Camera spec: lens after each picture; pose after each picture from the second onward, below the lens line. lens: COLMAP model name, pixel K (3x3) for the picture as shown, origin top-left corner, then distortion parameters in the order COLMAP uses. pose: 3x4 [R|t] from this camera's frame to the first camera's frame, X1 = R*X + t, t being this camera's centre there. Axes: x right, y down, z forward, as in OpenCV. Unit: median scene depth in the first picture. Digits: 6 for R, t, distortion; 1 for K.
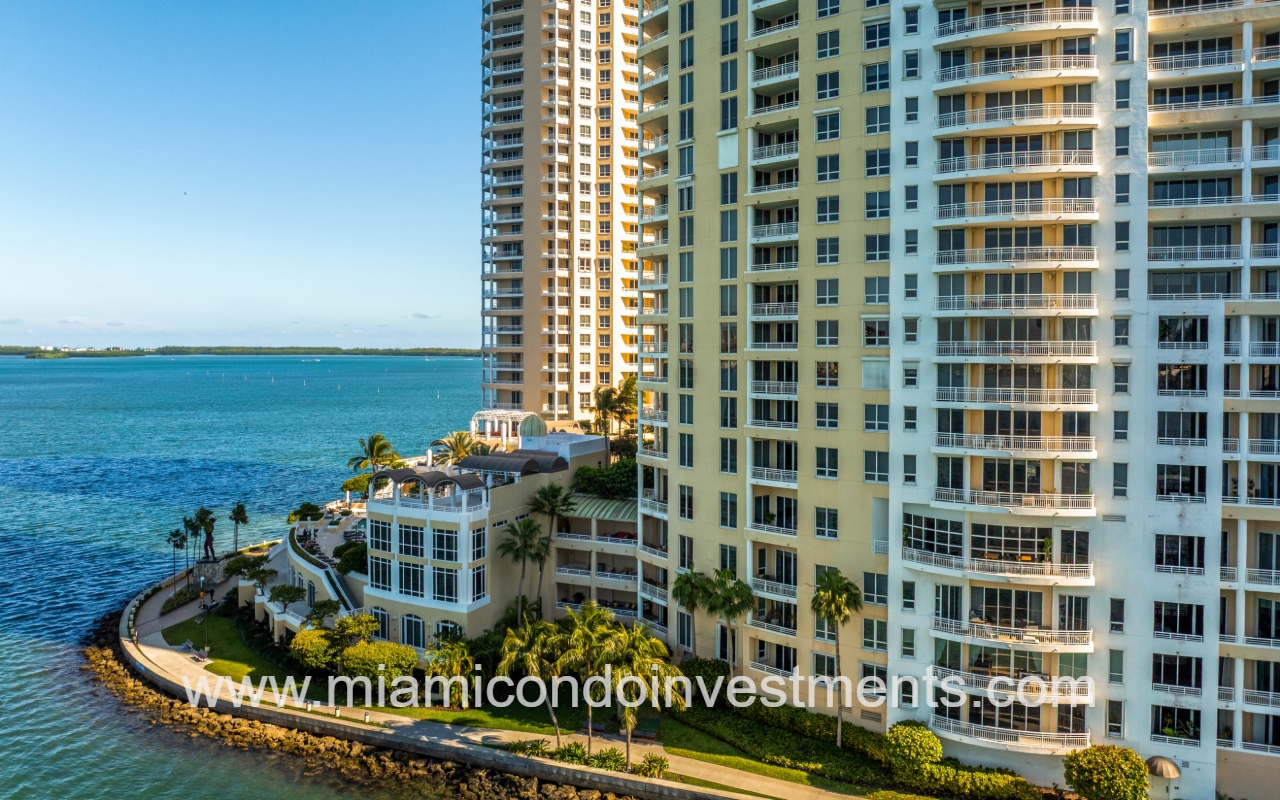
lens RADIAL K [[948.9, 0, 644.0], [0, 948.9, 379.2], [0, 0, 1]] dist [-0.042583, 0.013970]
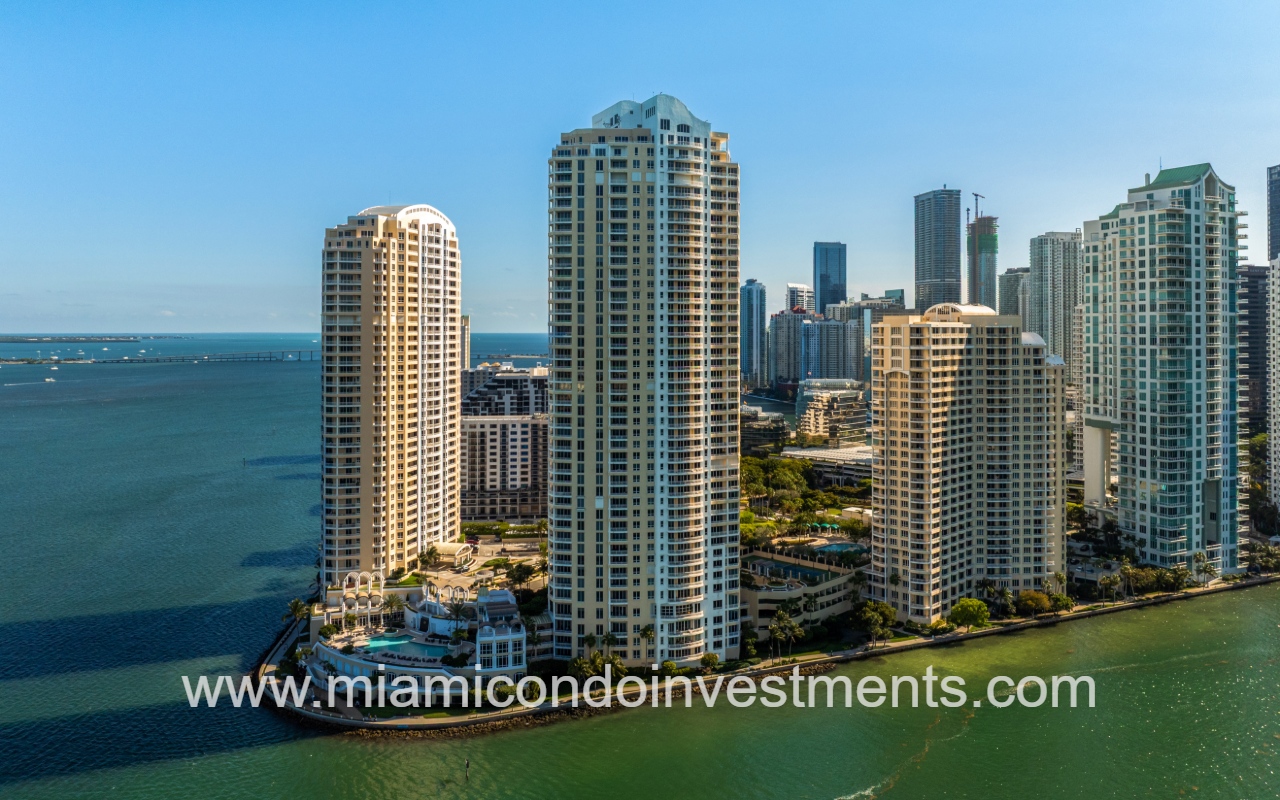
lens RADIAL K [[977.6, 0, 697.8], [0, 977.6, 313.8], [0, 0, 1]] dist [-0.020292, -0.014808]
pose [[0.663188, 0.011619, 0.748362, -2.506348], [0.016612, 0.999405, -0.030239, -0.889315], [-0.748268, 0.032486, 0.662601, -1.705326]]
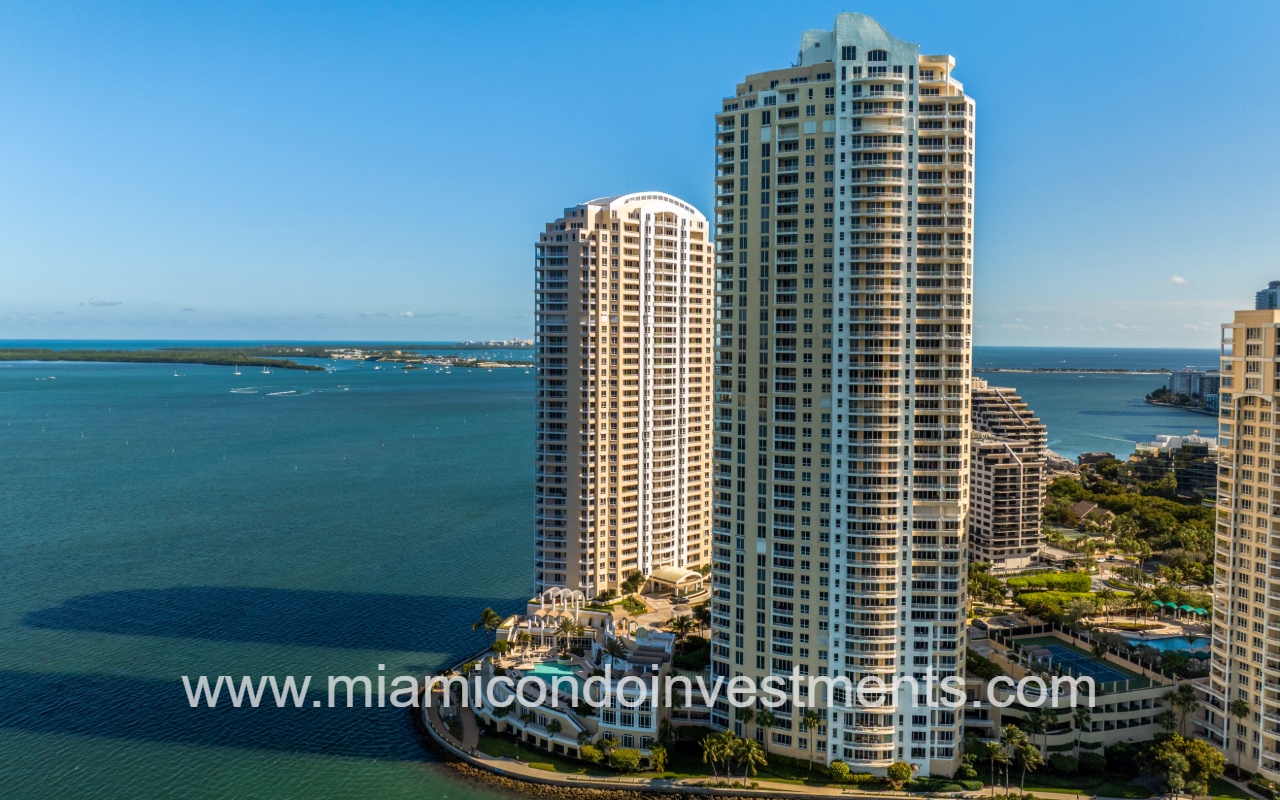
lens RADIAL K [[977.6, 0, 633.7], [0, 977.6, 371.1], [0, 0, 1]] dist [-0.020292, -0.014808]
pose [[0.958198, -0.002617, 0.286093, -1.144996], [-0.000696, 0.999934, 0.011477, -0.851786], [-0.286105, -0.011196, 0.958133, -1.652493]]
